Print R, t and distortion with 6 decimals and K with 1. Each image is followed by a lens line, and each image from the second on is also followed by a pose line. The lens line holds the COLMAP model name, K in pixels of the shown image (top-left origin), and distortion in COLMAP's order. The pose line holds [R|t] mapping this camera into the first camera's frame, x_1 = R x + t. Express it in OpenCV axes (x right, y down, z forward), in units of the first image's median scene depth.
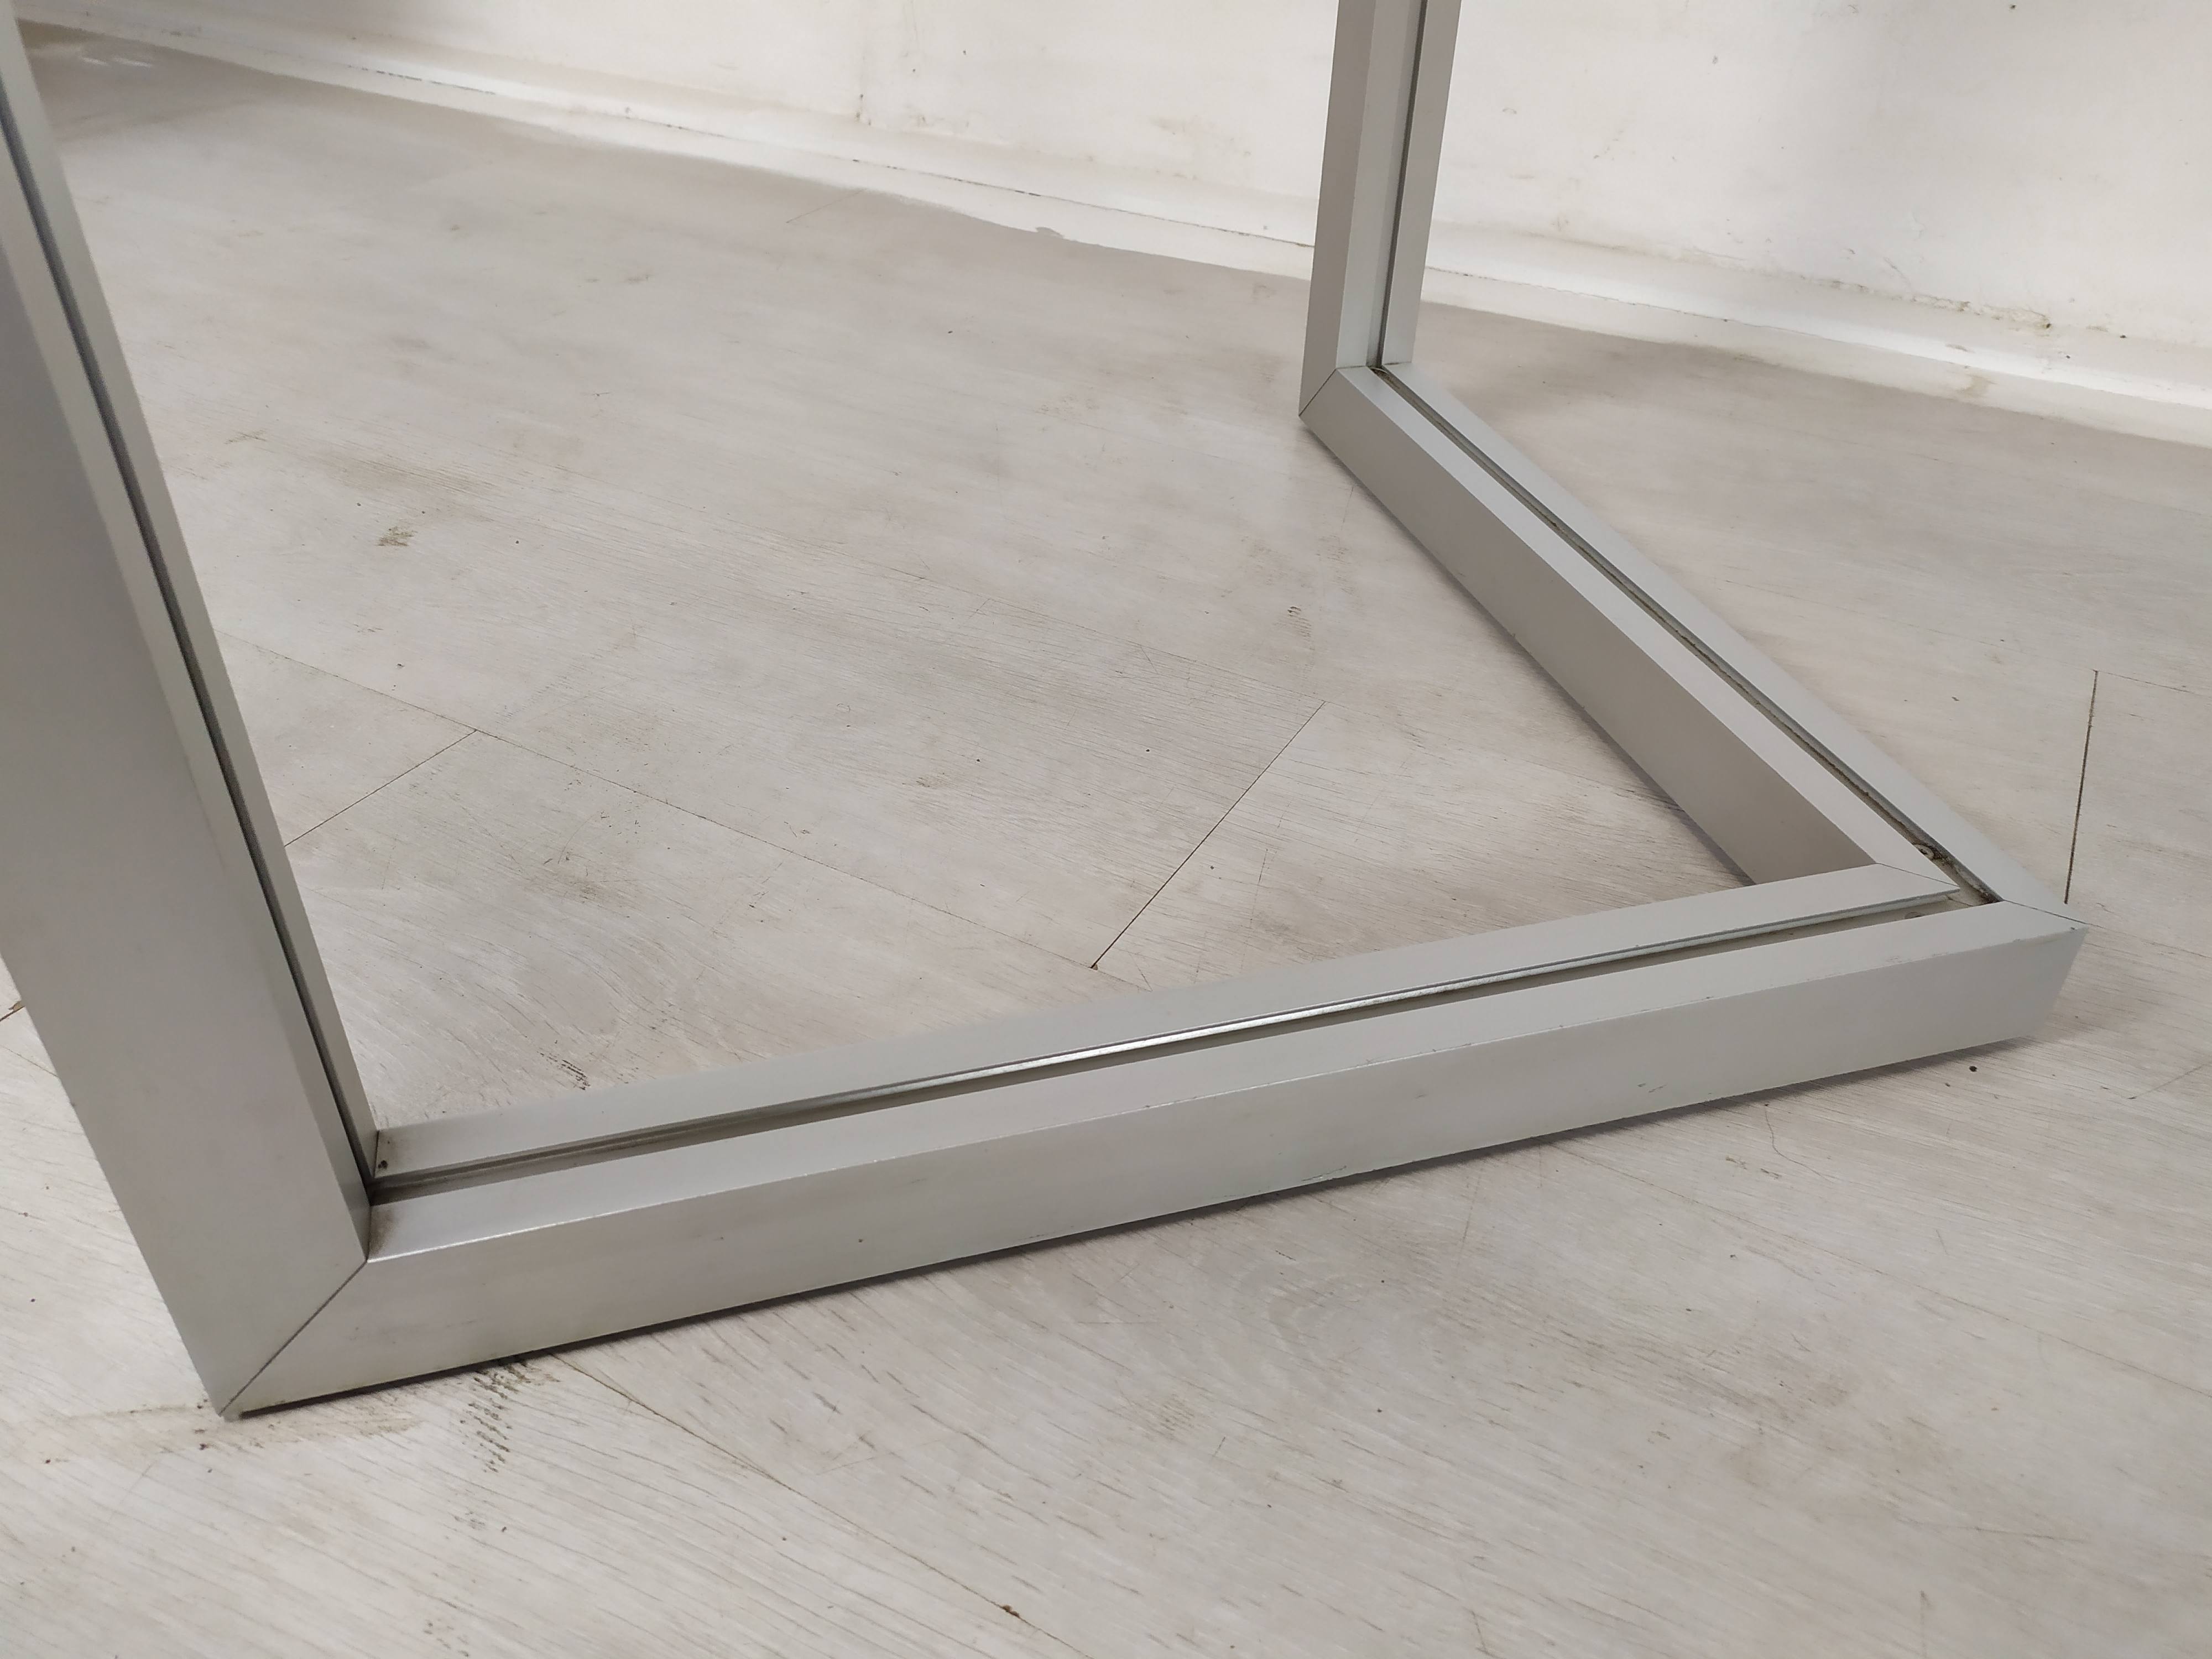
lens RADIAL K [[1661.5, 0, 1111.3], [0, 1661.5, 825.2], [0, 0, 1]] dist [0.047850, -0.047437]
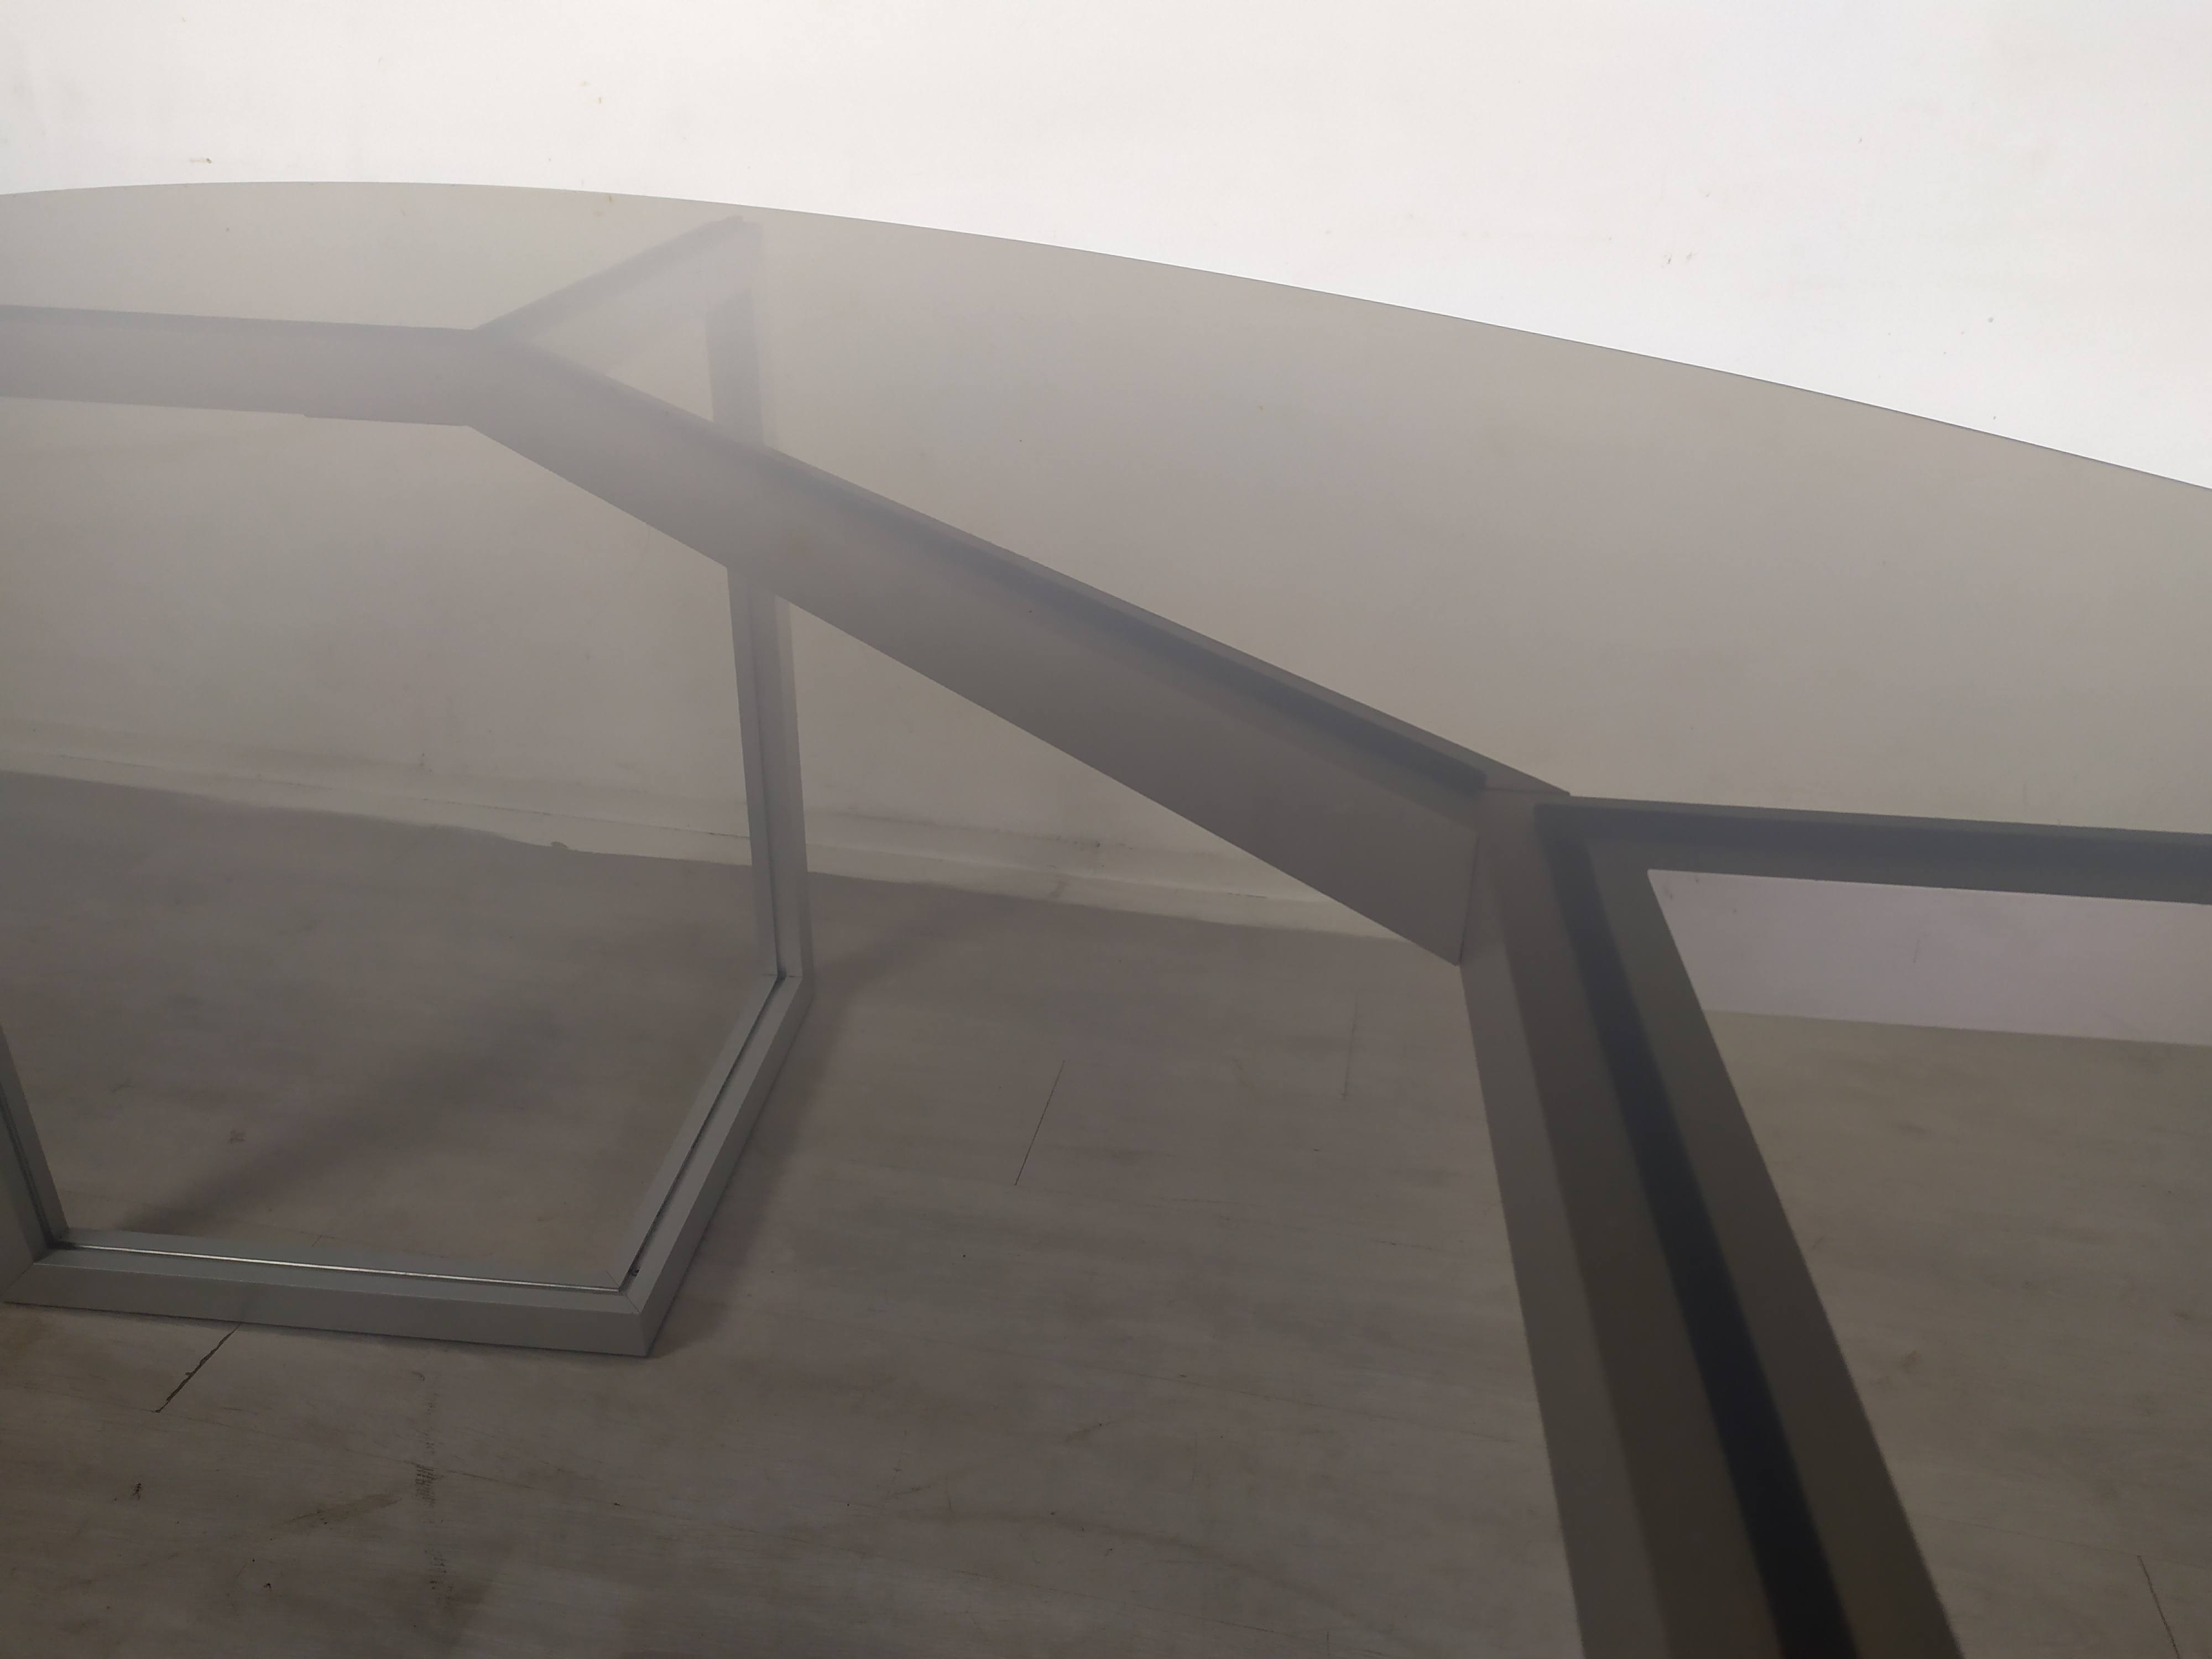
lens RADIAL K [[1661.5, 0, 1109.0], [0, 1661.5, 830.7], [0, 0, 1]] dist [0.047850, -0.047437]
pose [[0.954440, -0.138762, 0.264177, 0.096452], [0.172788, 0.978781, -0.110146, -0.163284], [-0.243288, 0.150774, 0.958164, -1.475239]]
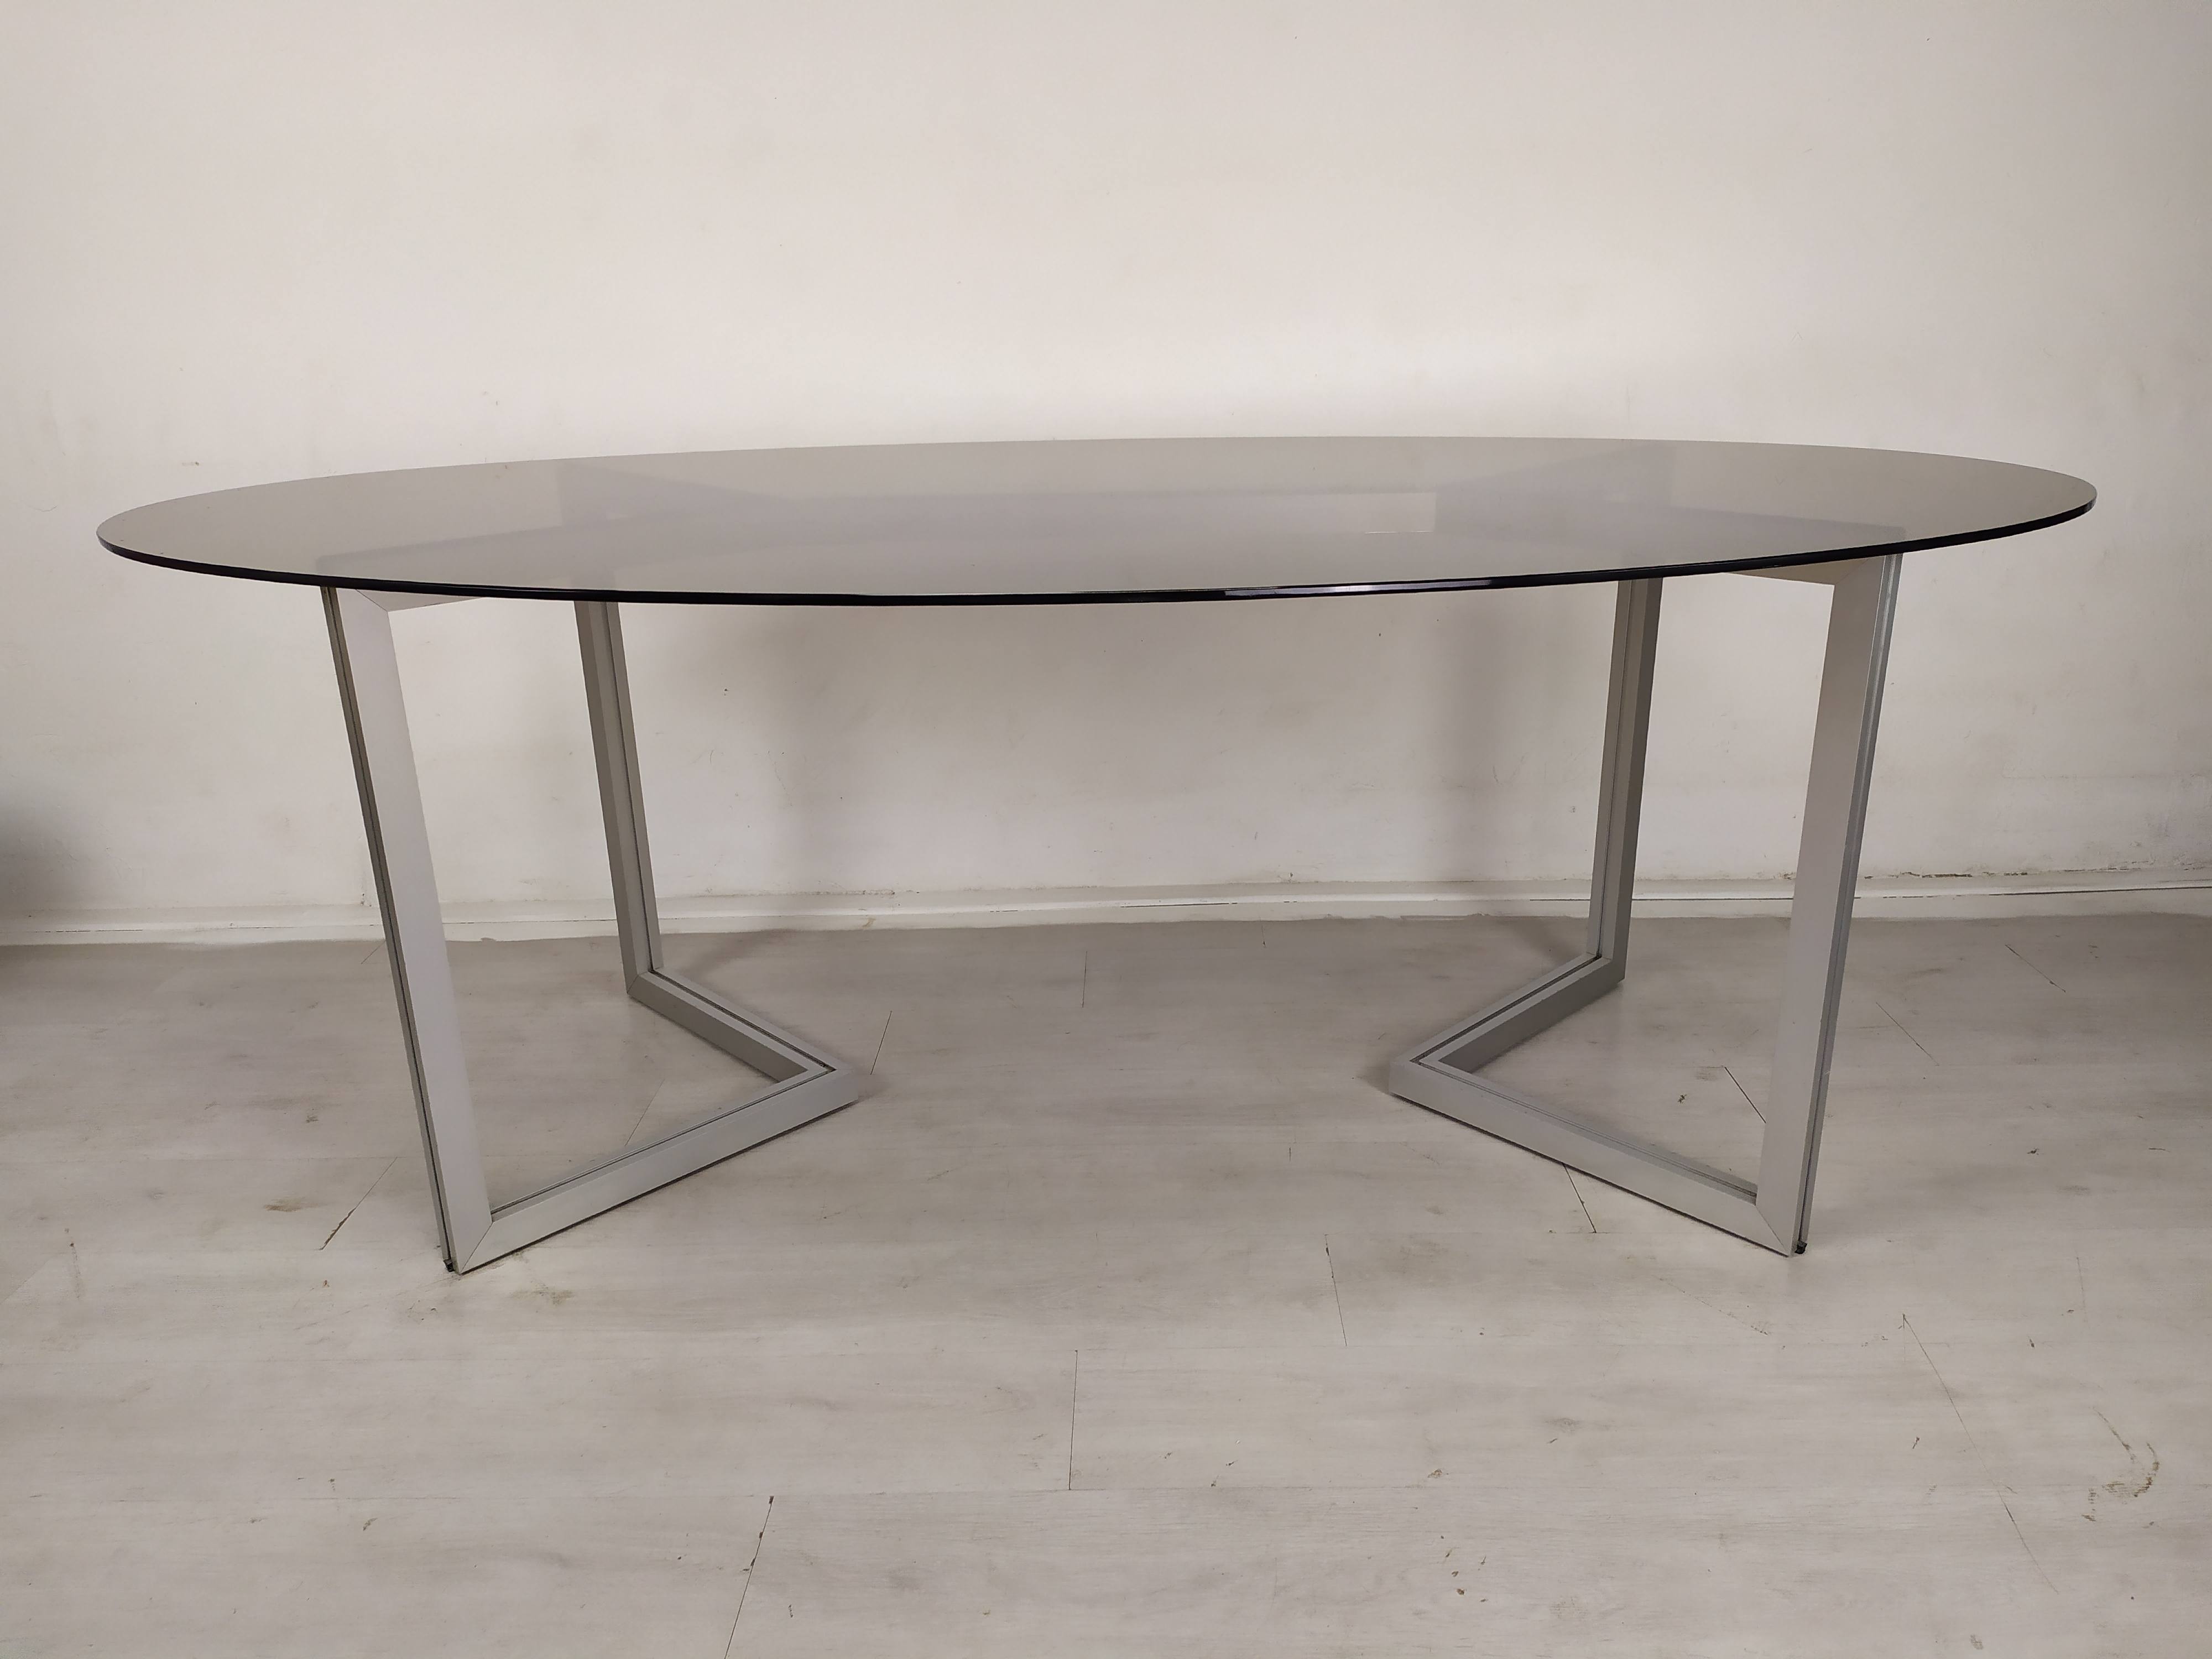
lens RADIAL K [[1661.5, 0, 1113.1], [0, 1661.5, 819.0], [0, 0, 1]] dist [0.047850, -0.047437]
pose [[0.882223, -0.199322, 0.426560, -0.425163], [0.313836, 0.924306, -0.217176, 0.482348], [-0.350984, 0.325468, 0.877998, -2.559054]]
